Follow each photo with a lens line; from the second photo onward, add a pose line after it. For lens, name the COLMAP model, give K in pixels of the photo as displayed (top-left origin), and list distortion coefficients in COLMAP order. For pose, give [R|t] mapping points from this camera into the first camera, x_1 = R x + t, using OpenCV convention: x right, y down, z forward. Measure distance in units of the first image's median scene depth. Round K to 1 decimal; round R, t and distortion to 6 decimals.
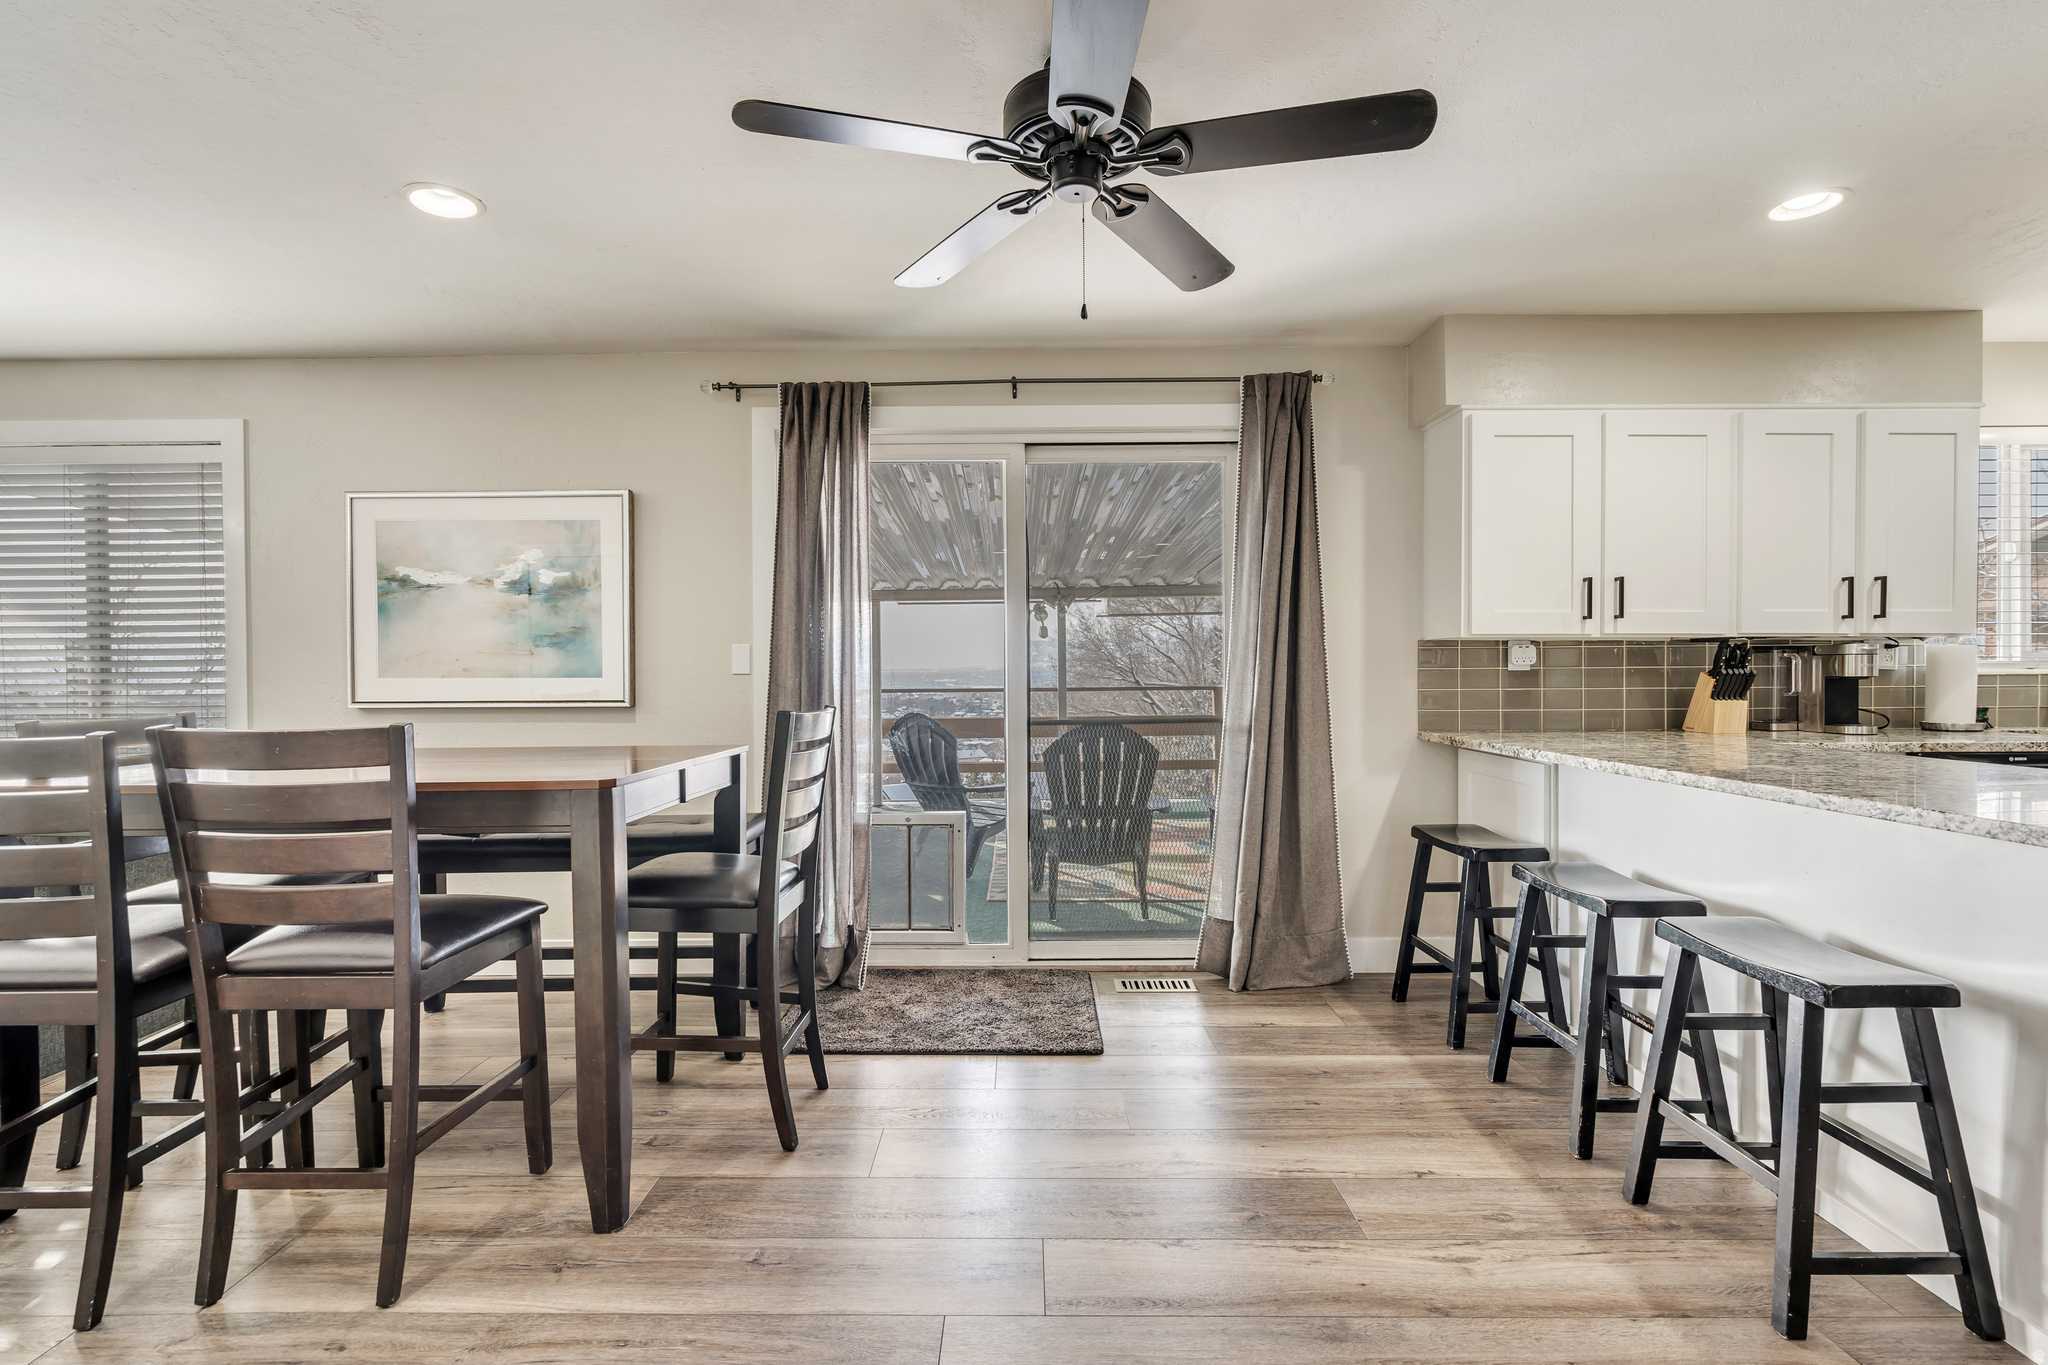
lens RADIAL K [[952.3, 0, 1024.0], [0, 952.3, 682.5], [0, 0, 1]] dist [-0.001727, -0.000167]
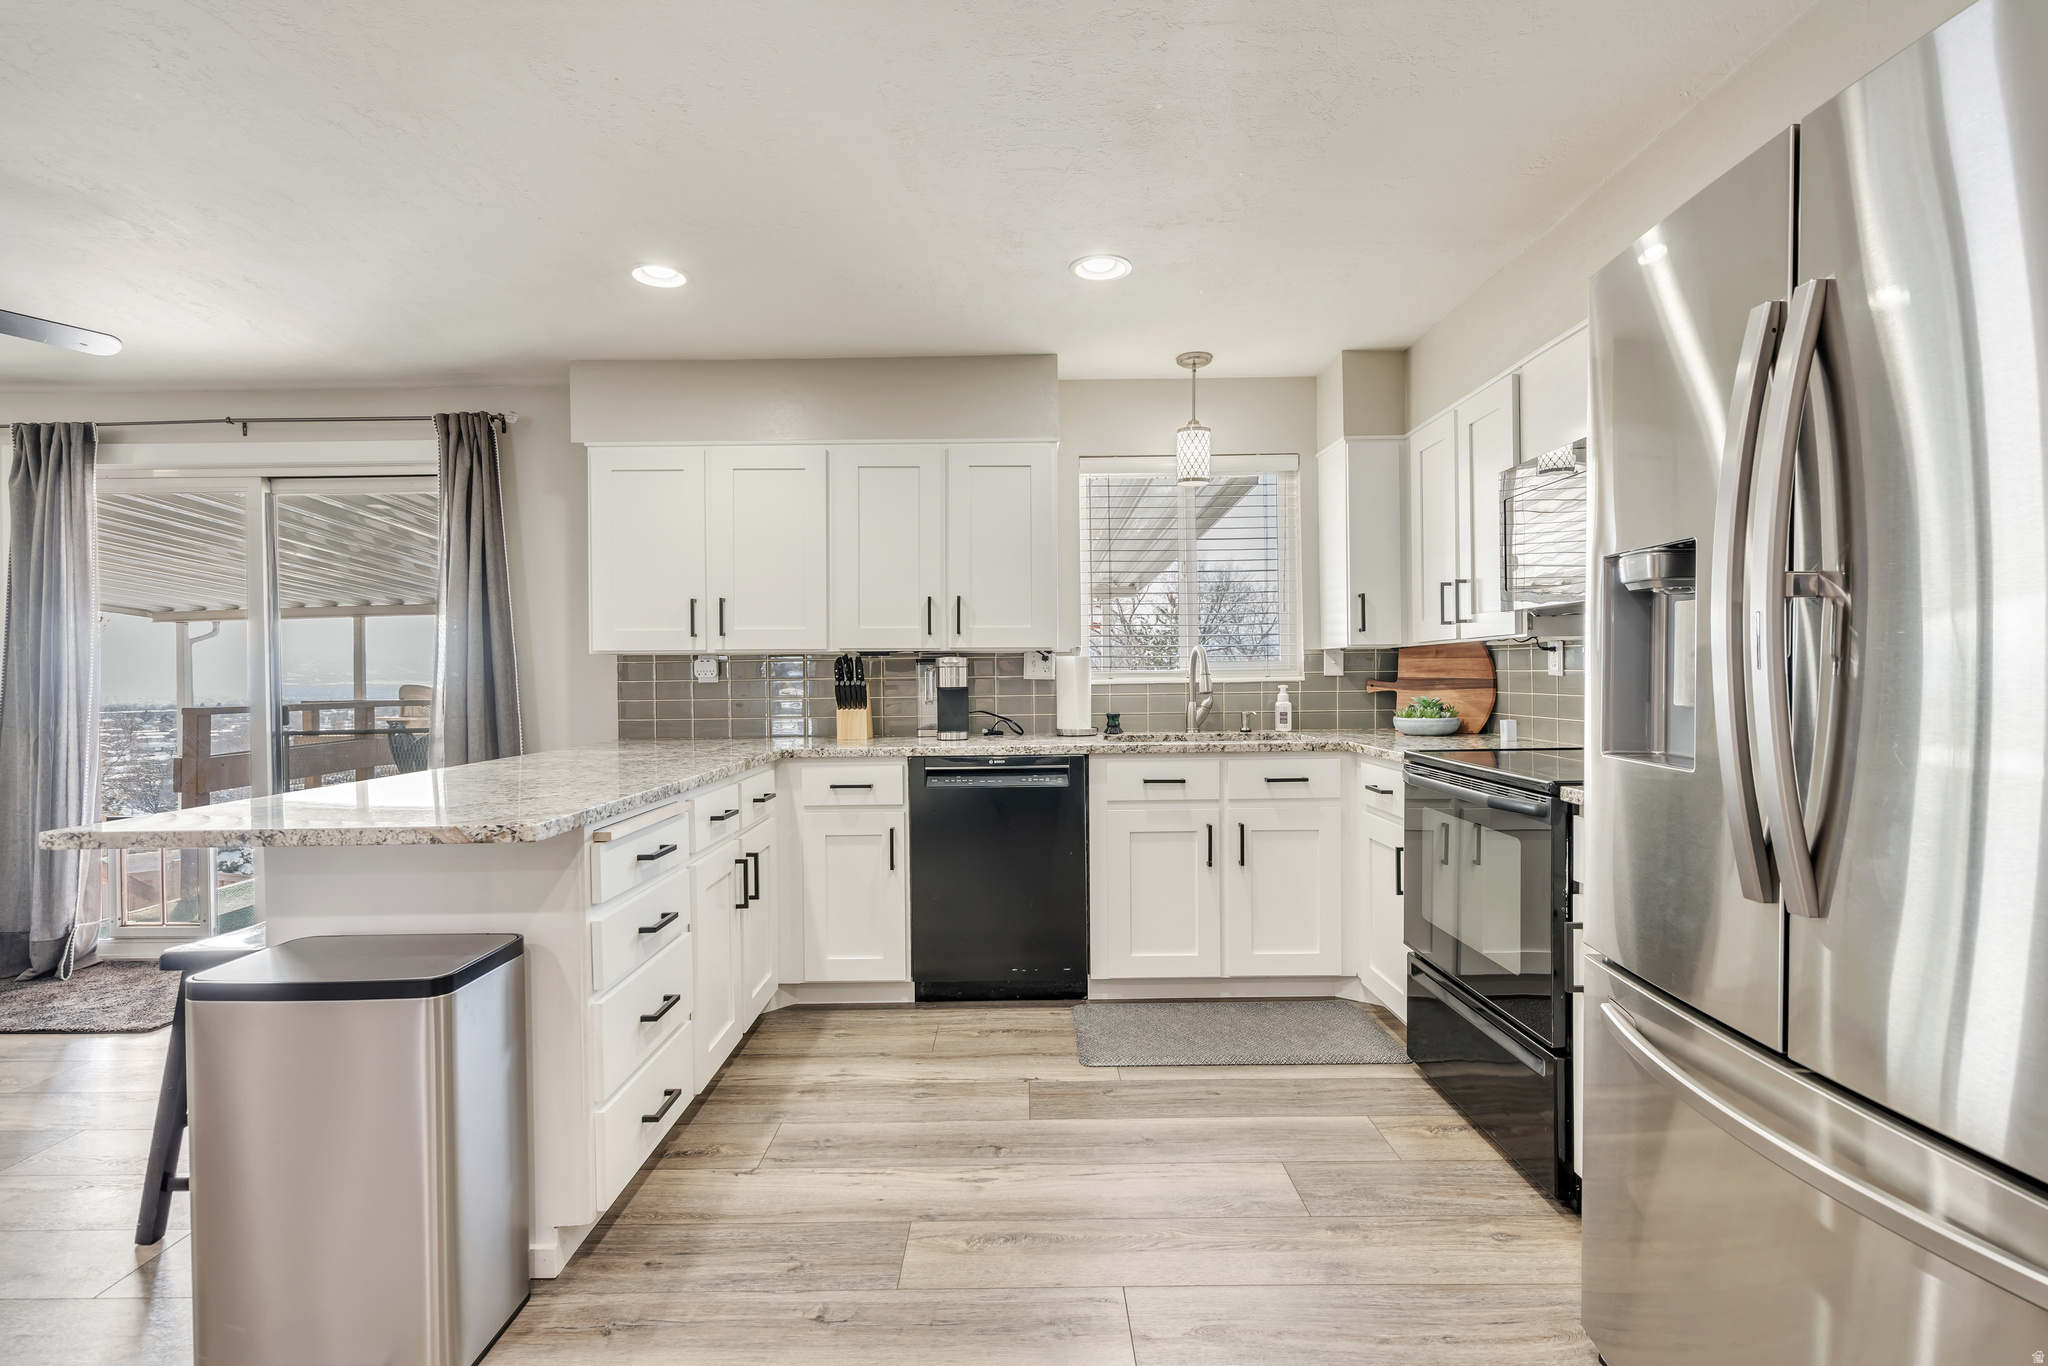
lens RADIAL K [[921.9, 0, 1023.8], [0, 921.9, 700.6], [0, 0, 1]] dist [-0.002898, -0.000136]
pose [[0.999966, -0.005238, 0.006437, 0.894795], [0.005177, 0.999942, 0.009396, -0.000758], [-0.006486, -0.009362, 0.999935, -0.064238]]
